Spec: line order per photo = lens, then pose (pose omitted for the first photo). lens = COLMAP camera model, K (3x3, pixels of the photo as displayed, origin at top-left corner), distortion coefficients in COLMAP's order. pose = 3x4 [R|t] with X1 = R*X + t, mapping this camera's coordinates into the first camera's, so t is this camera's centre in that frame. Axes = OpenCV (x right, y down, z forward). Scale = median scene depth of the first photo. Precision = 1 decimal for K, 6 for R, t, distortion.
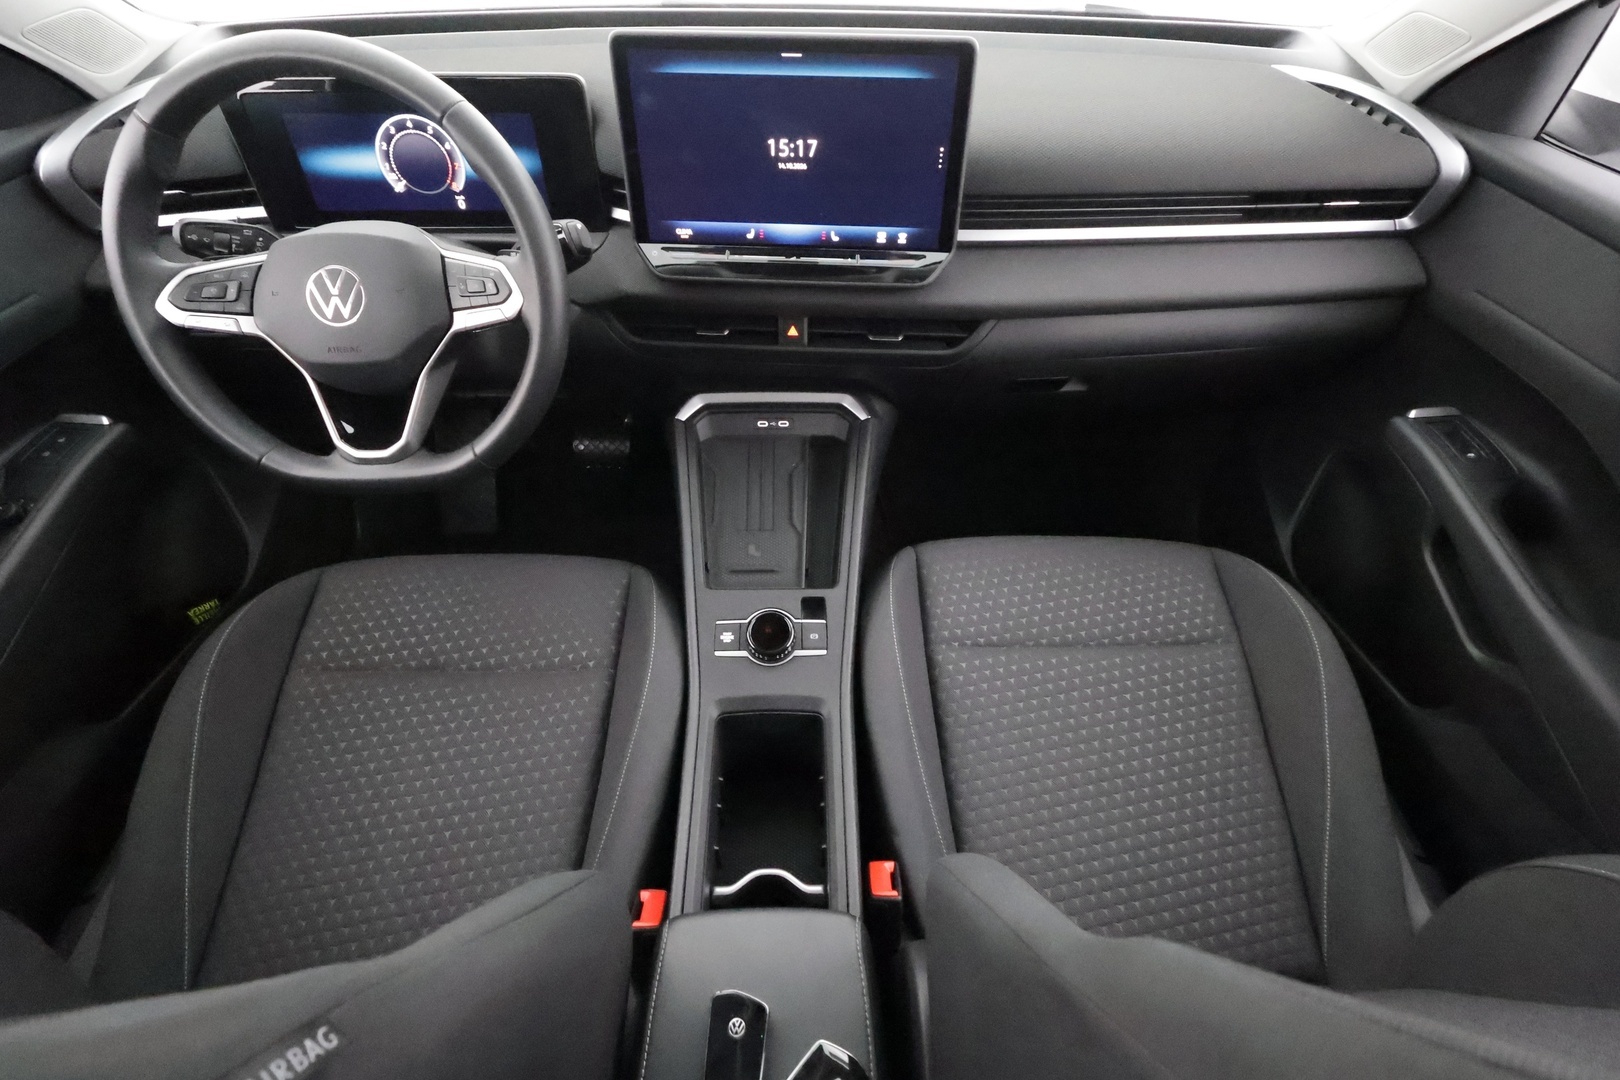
lens RADIAL K [[752.5, 0, 810.0], [0, 752.5, 540.0], [0, 0, 1]] dist [-0.002897, -0.000034]
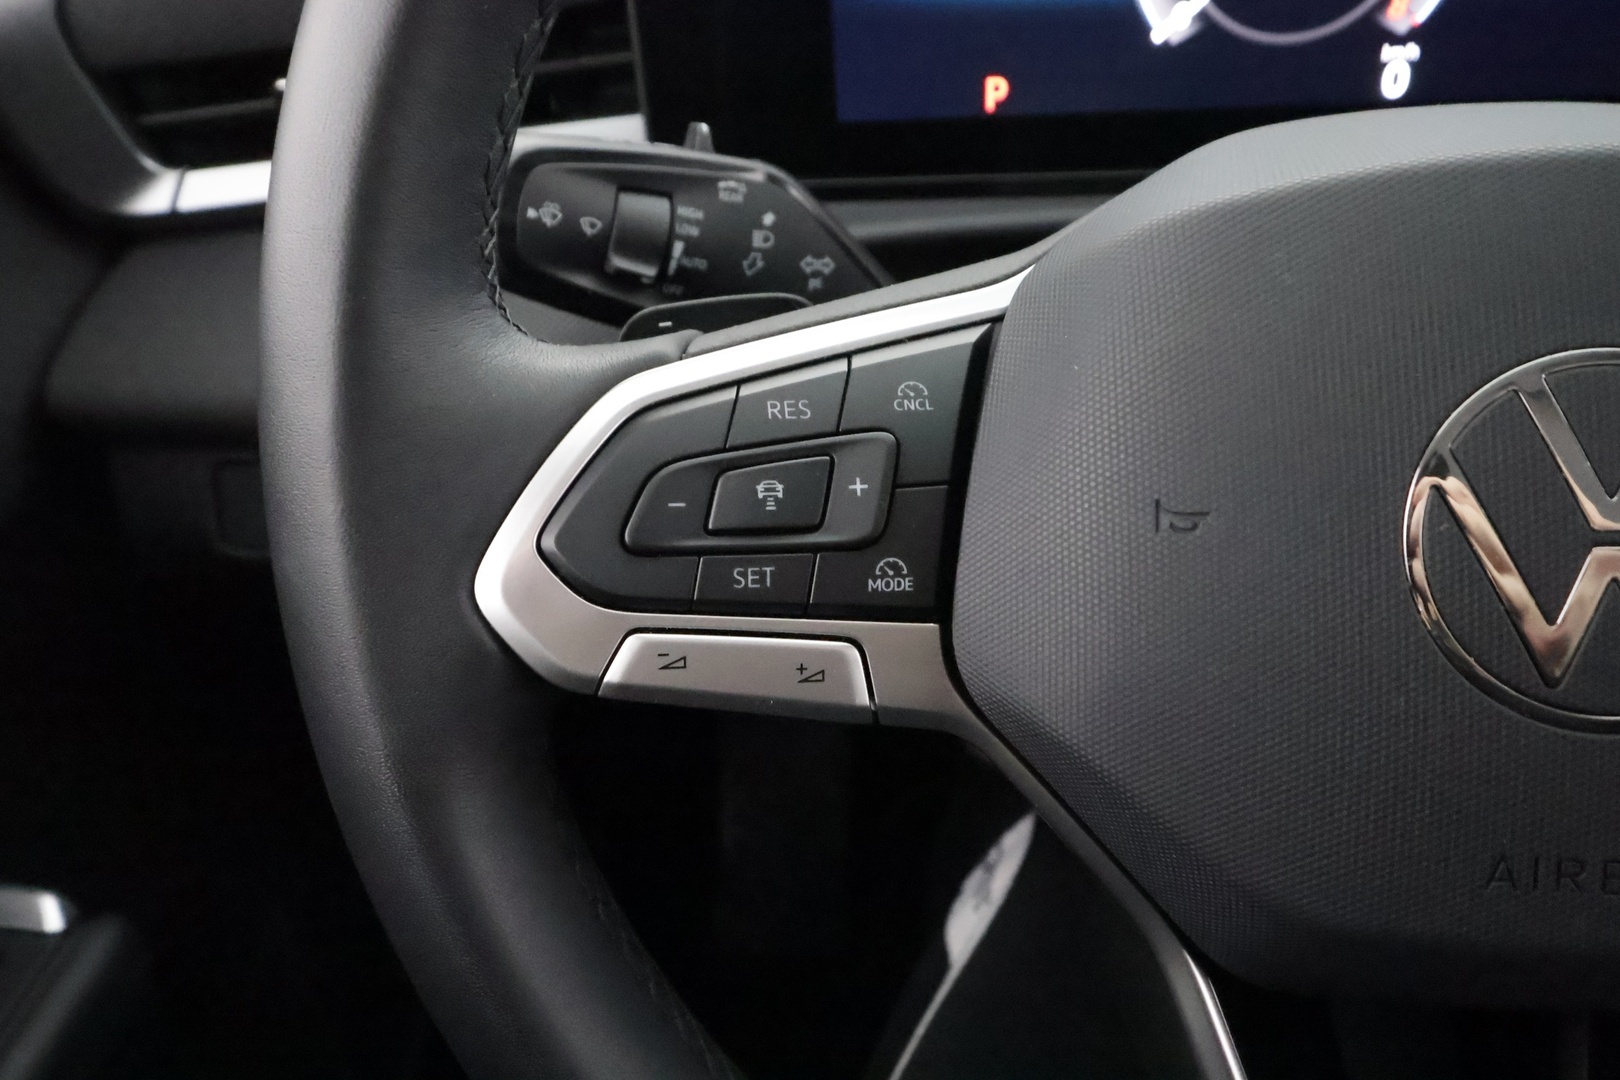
lens RADIAL K [[1278.3, 0, 810.0], [0, 1278.3, 540.0], [0, 0, 1]] dist [-0.003763, -0.006411]
pose [[0.990437, 0.014775, -0.137173, -0.675842], [-0.033085, 0.990673, -0.132182, -0.255365], [0.133941, 0.135457, 0.981688, 0.639064]]
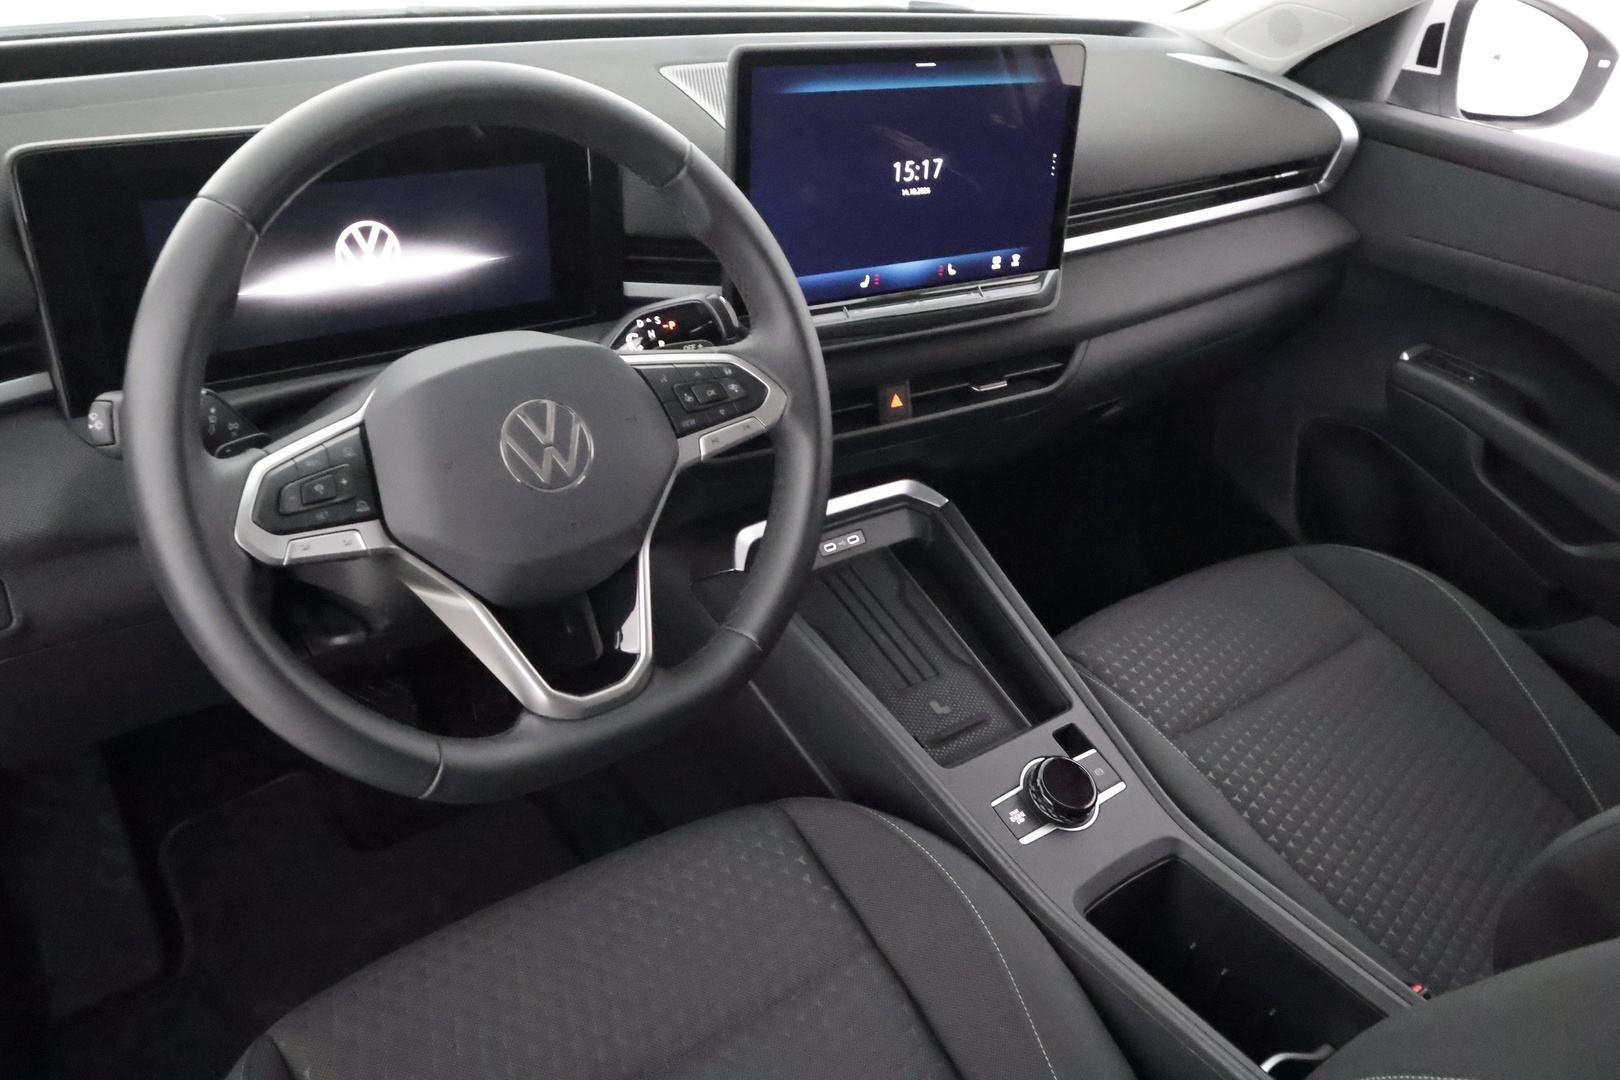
lens RADIAL K [[1278.3, 0, 810.0], [0, 1278.3, 540.0], [0, 0, 1]] dist [-0.003763, -0.006411]
pose [[0.794896, -0.250687, 0.552537, -0.942820], [0.362364, 0.926556, -0.100928, -0.064132], [-0.486655, 0.280447, 0.827355, 0.048894]]
